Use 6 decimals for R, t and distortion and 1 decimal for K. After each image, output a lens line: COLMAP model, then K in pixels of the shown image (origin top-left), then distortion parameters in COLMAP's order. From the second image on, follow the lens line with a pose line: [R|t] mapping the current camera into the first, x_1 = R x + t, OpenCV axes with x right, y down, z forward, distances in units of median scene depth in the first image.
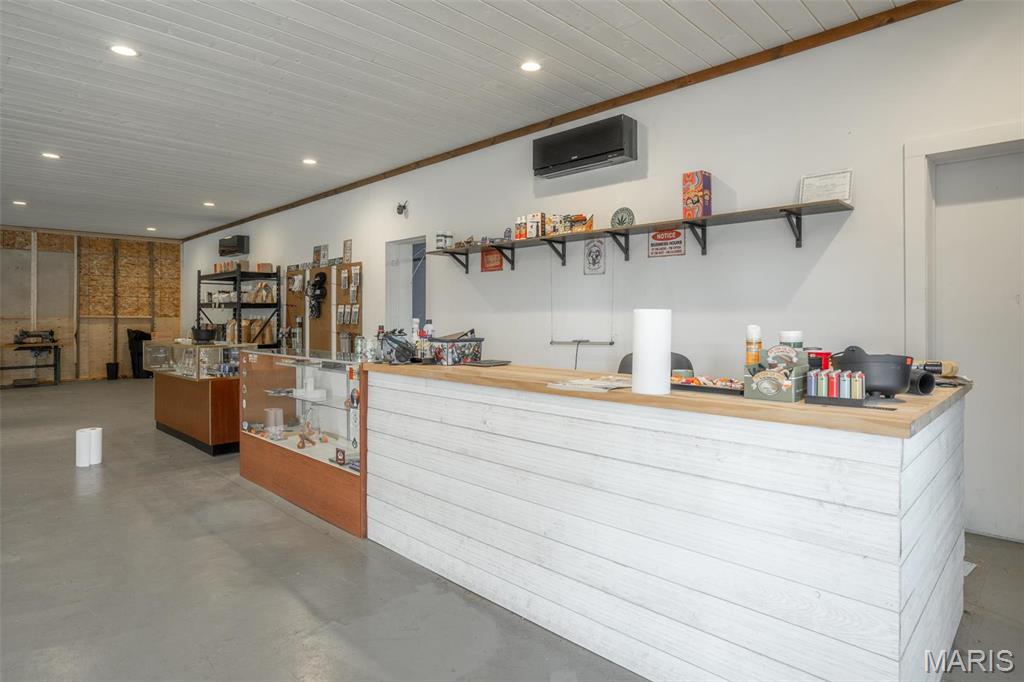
lens RADIAL K [[567.4, 0, 512.6], [0, 567.4, 320.7], [0, 0, 1]] dist [-0.001277, 0.000900]
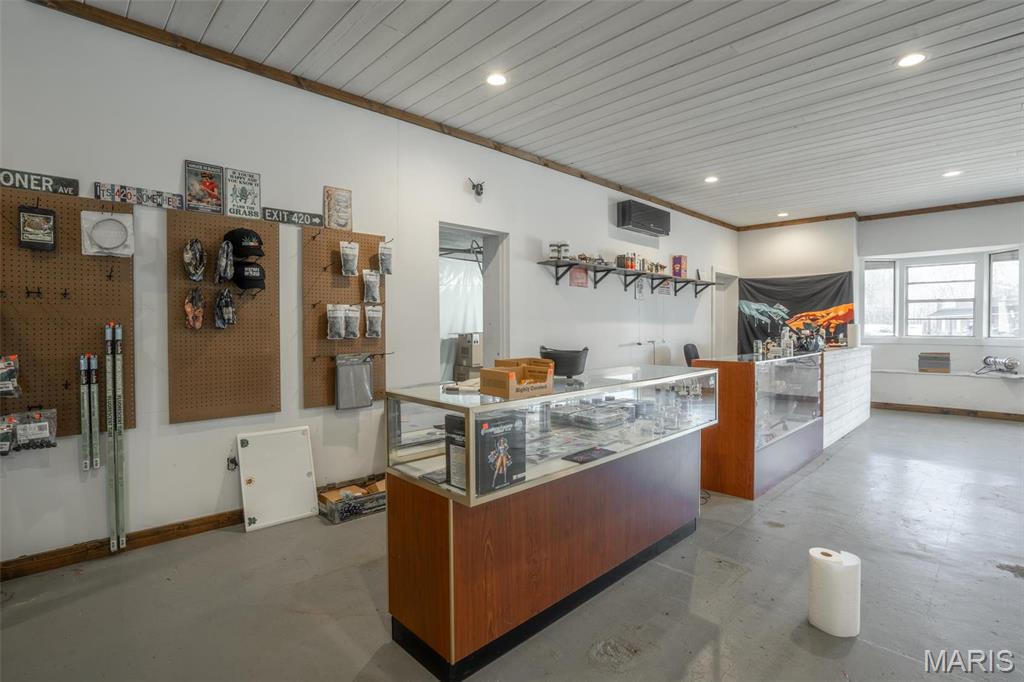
lens RADIAL K [[512.6, 0, 538.8], [0, 512.6, 328.9], [0, 0, 1]] dist [-0.047986, 0.015120]
pose [[-0.000815, -0.002008, 0.999998, -1.060306], [0.006680, 0.999976, 0.002014, -0.005092], [-0.999977, 0.006682, -0.000802, 1.081294]]
